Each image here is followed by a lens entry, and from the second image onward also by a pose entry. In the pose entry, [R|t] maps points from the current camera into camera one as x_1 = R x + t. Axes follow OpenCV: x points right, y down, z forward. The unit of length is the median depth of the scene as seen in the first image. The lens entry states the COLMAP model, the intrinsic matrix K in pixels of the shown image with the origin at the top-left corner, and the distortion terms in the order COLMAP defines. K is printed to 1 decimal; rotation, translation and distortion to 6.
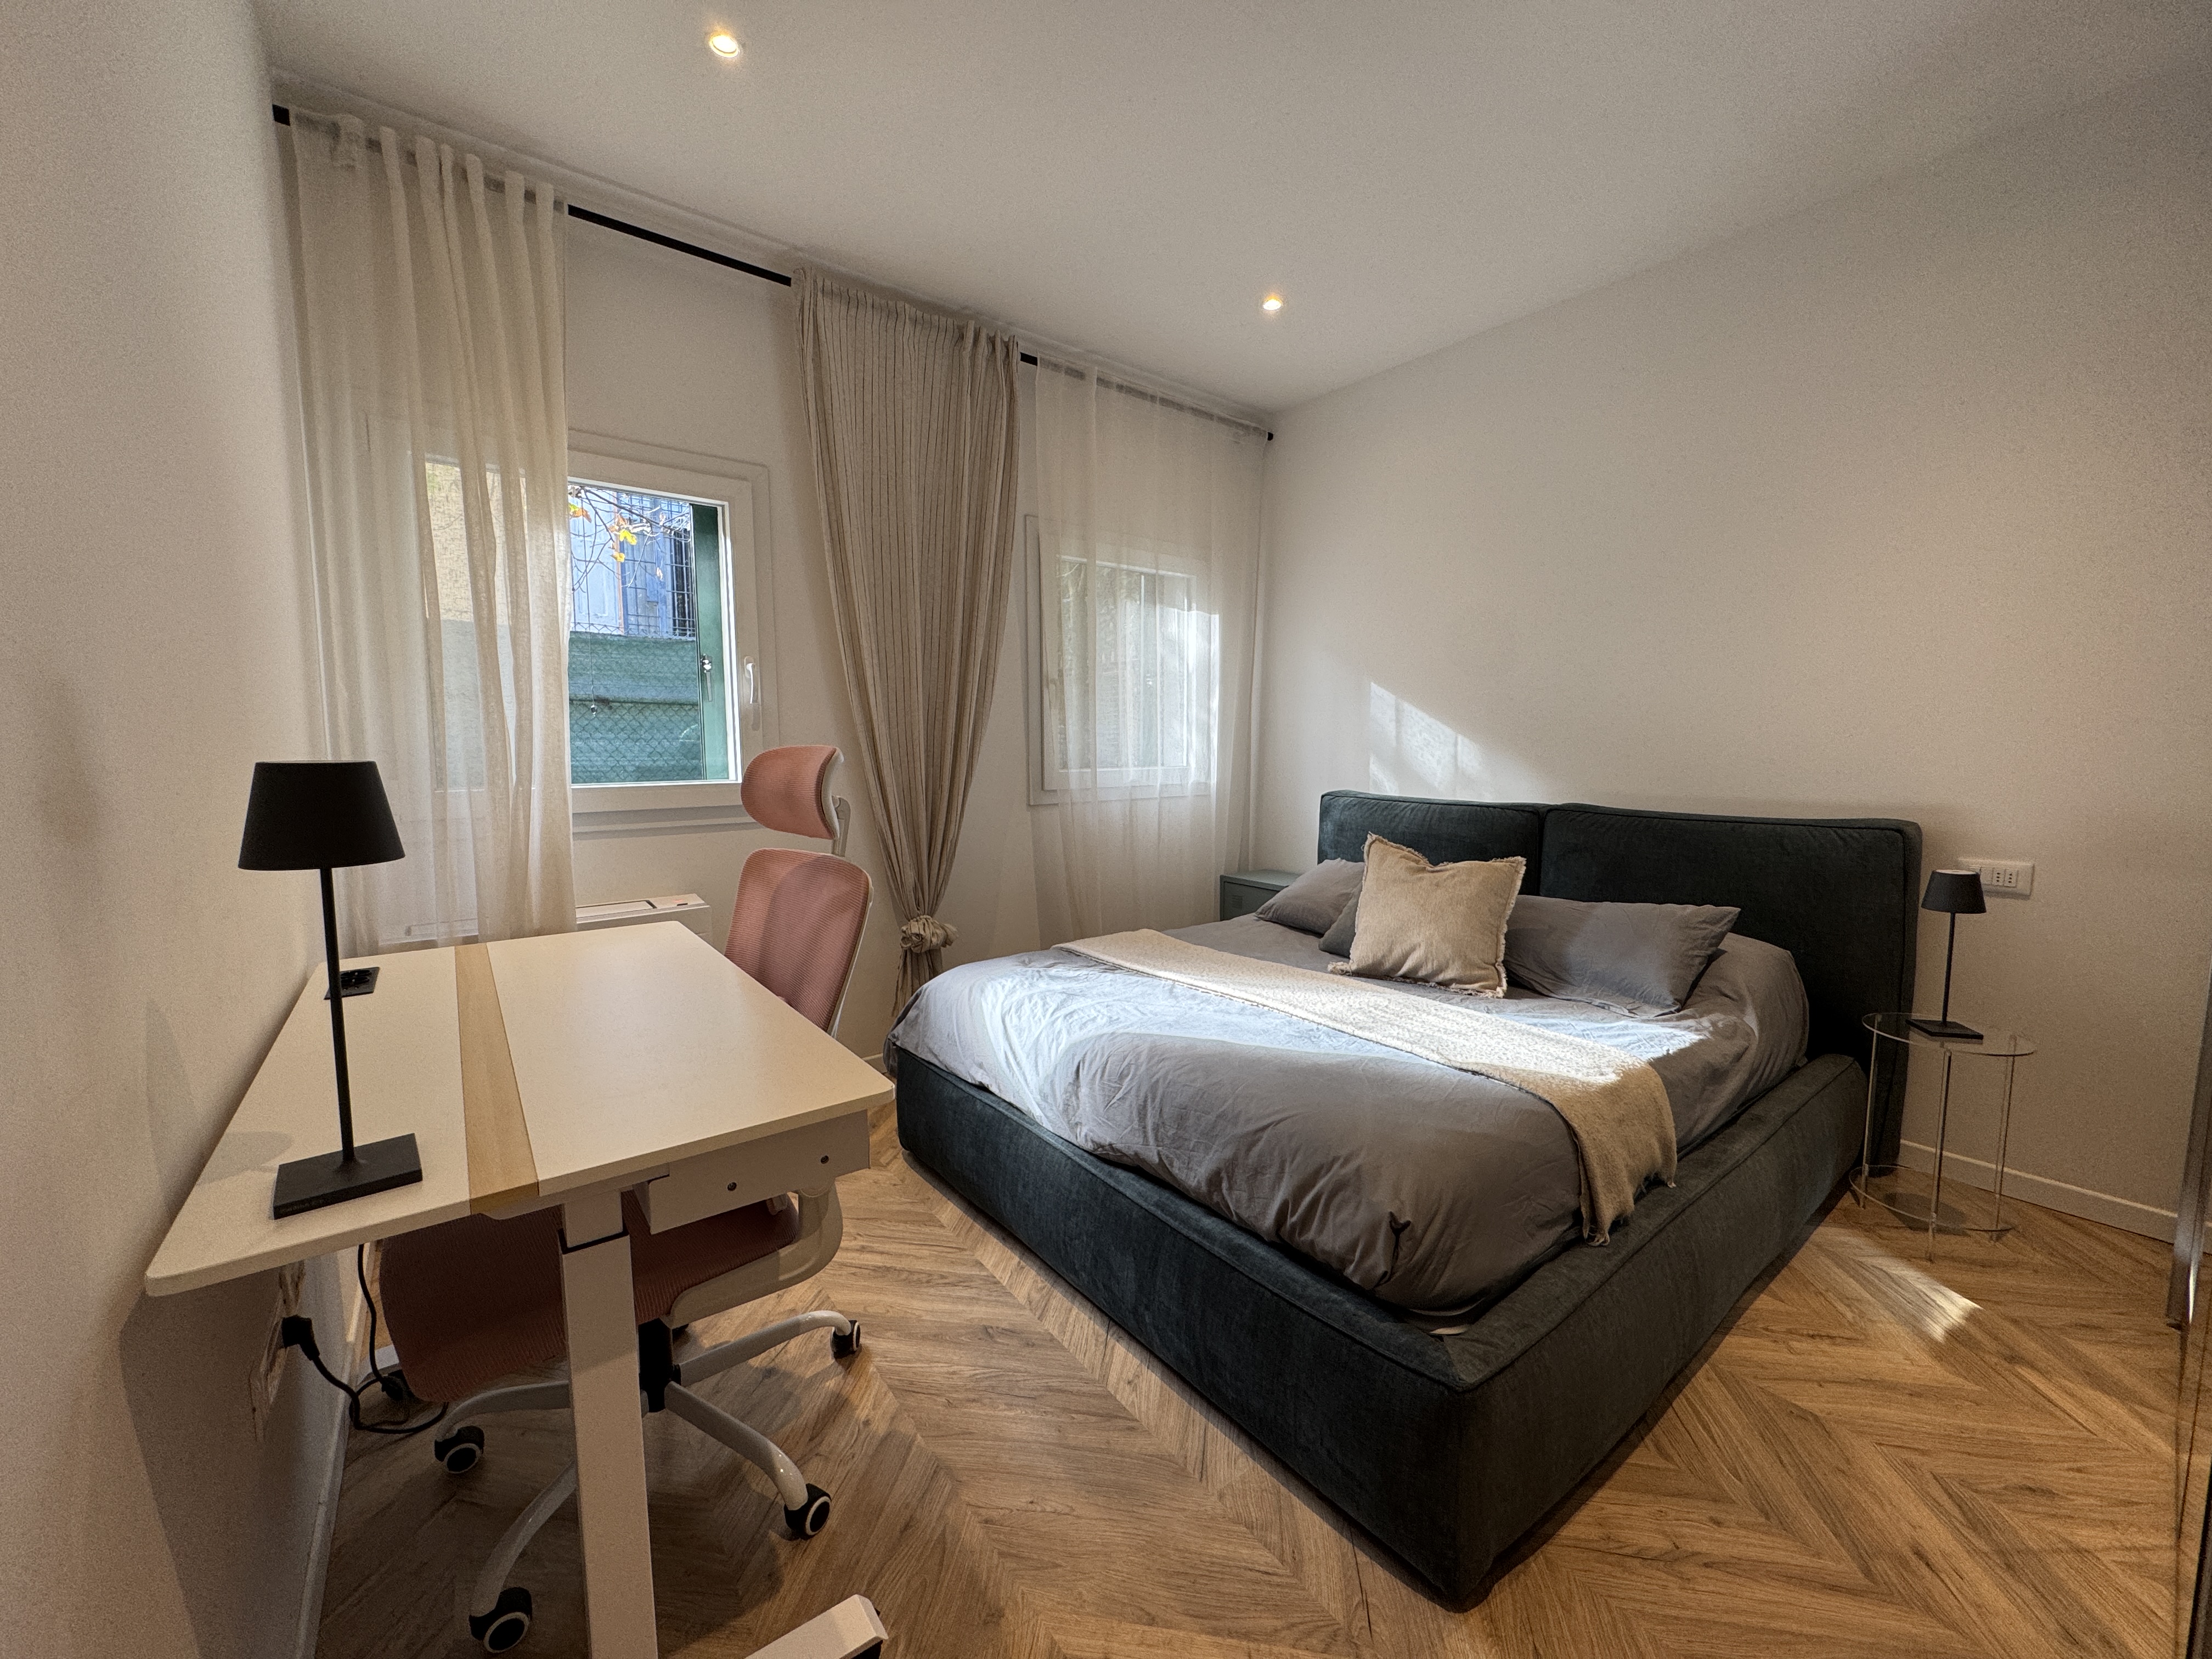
lens RADIAL K [[879.4, 0, 1106.3], [0, 879.4, 827.0], [0, 0, 1]] dist [-0.004025, 0.000232]
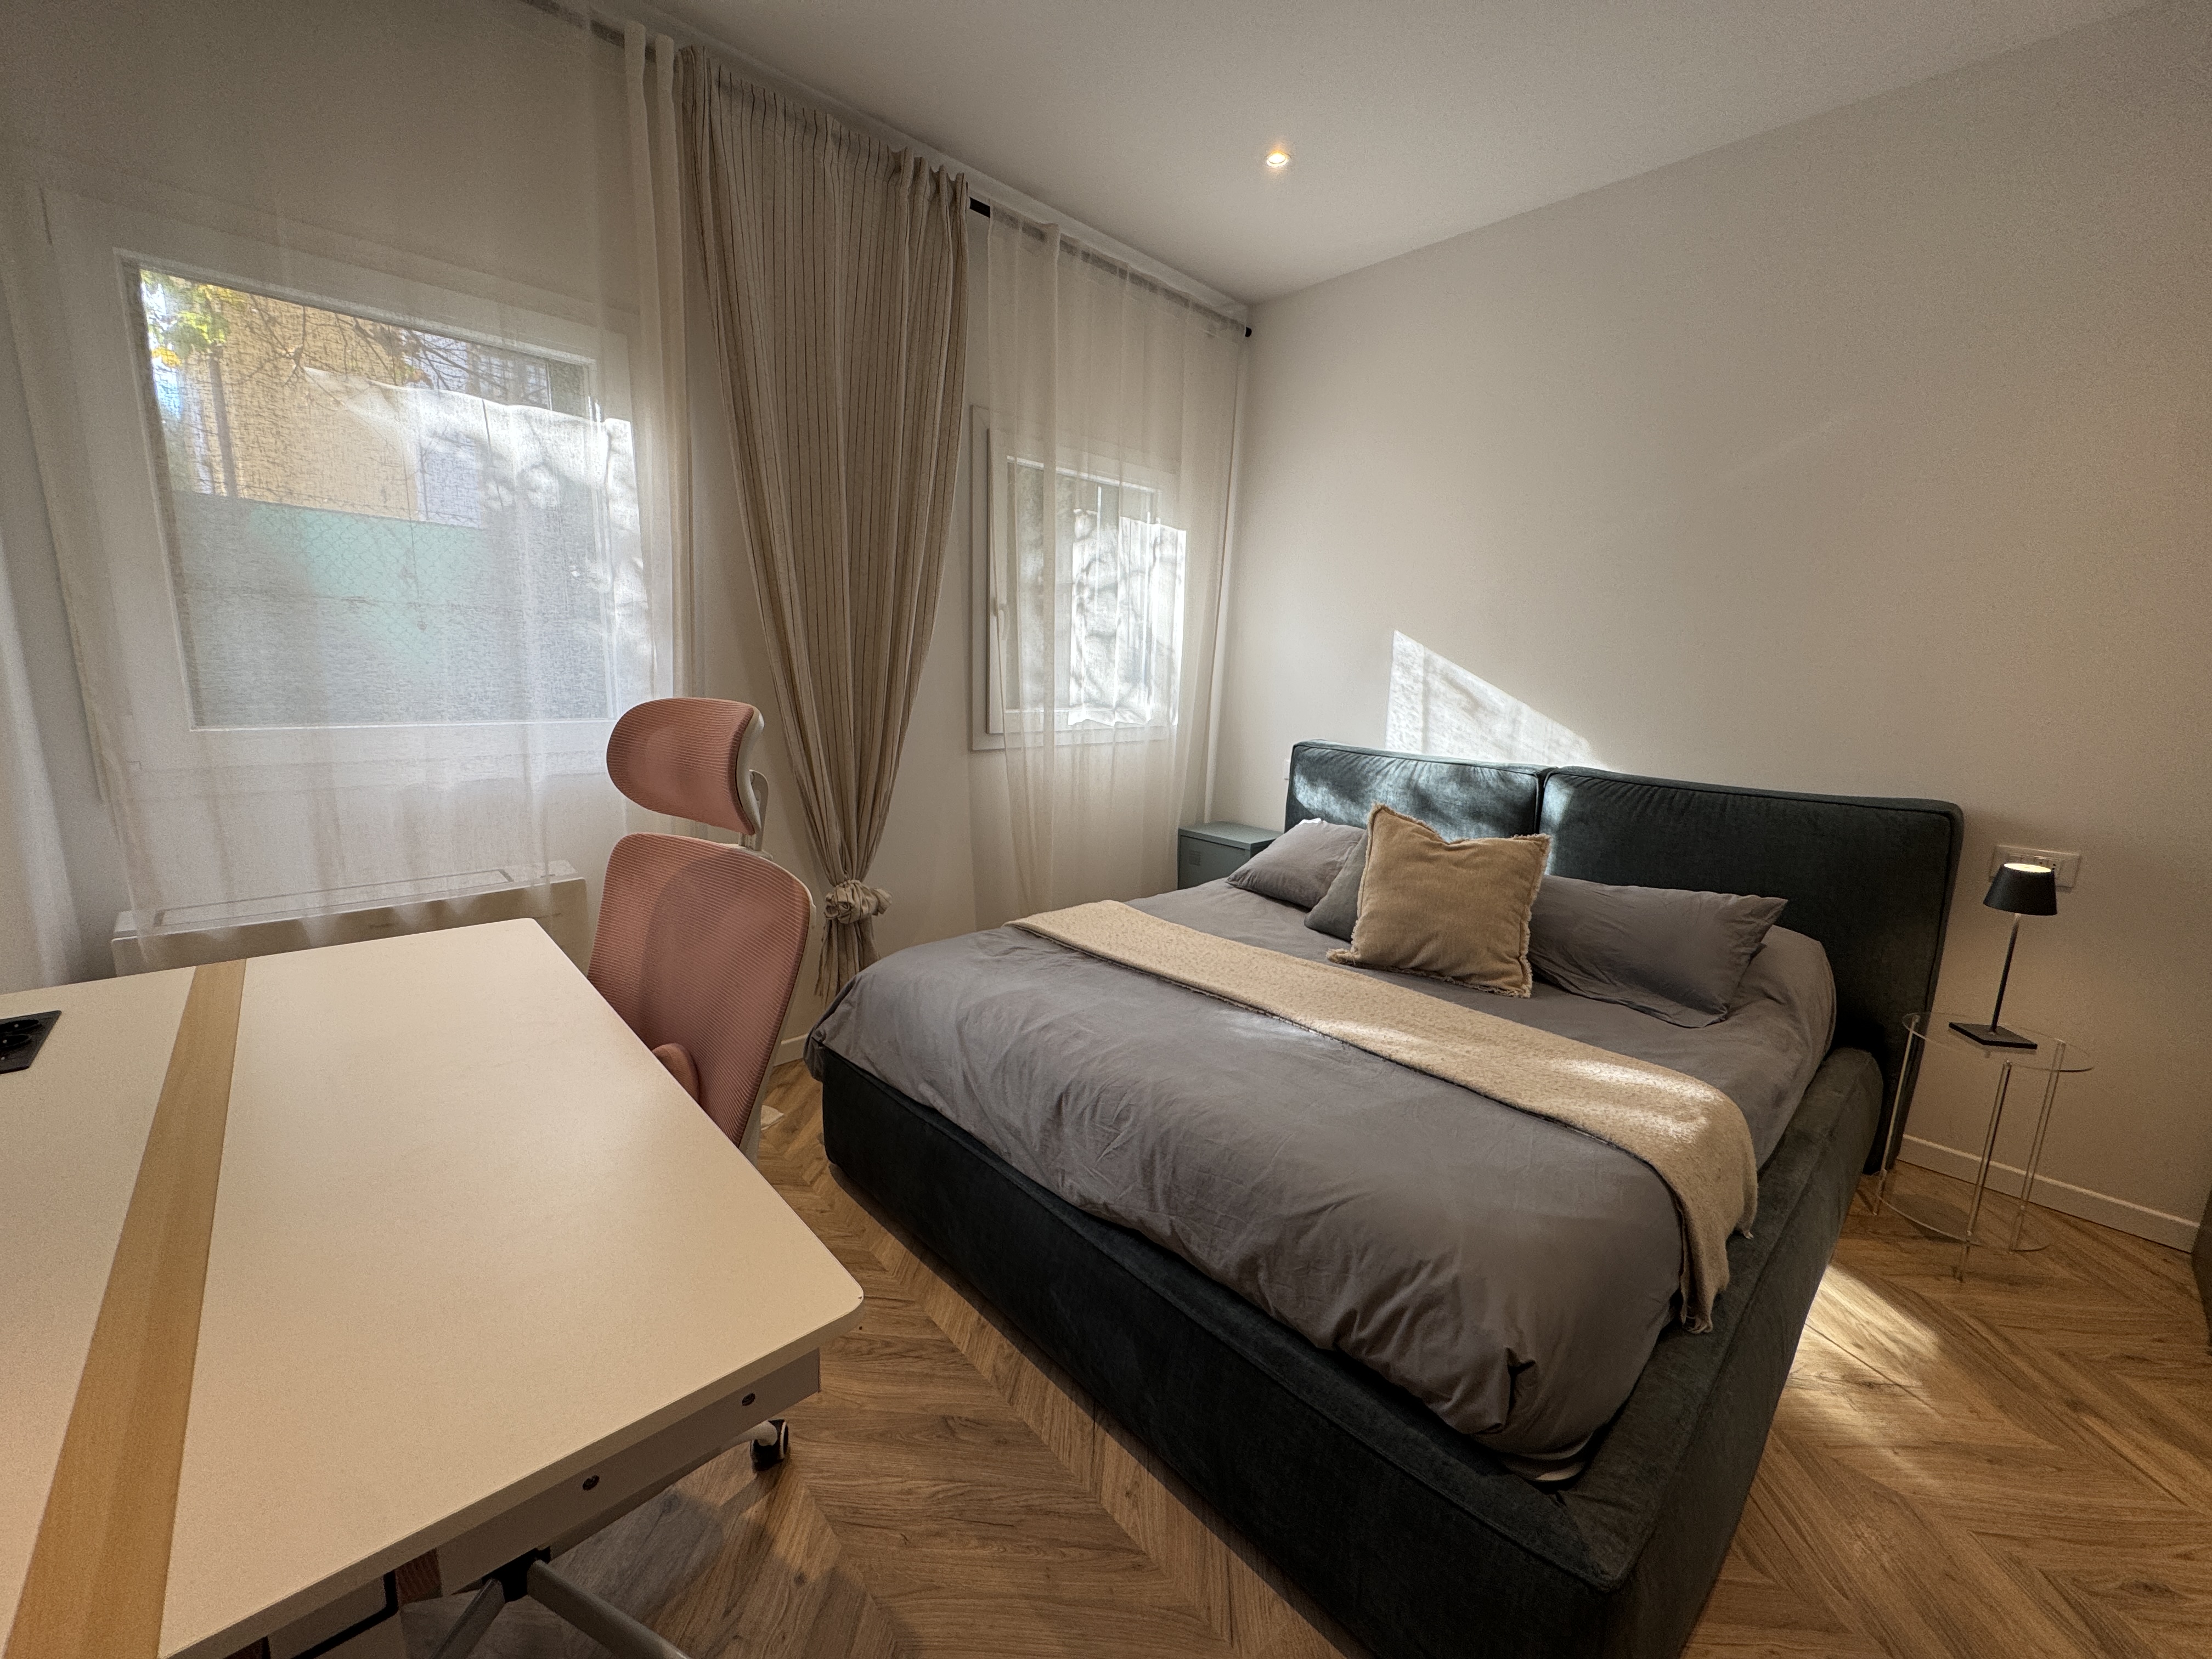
lens RADIAL K [[879.4, 0, 1105.8], [0, 879.4, 829.0], [0, 0, 1]] dist [-0.004025, 0.000232]
pose [[0.995218, 0.015057, 0.096506, -0.073618], [-0.023463, 0.995969, 0.086571, -0.049259], [-0.094814, -0.088422, 0.991560, 0.218605]]
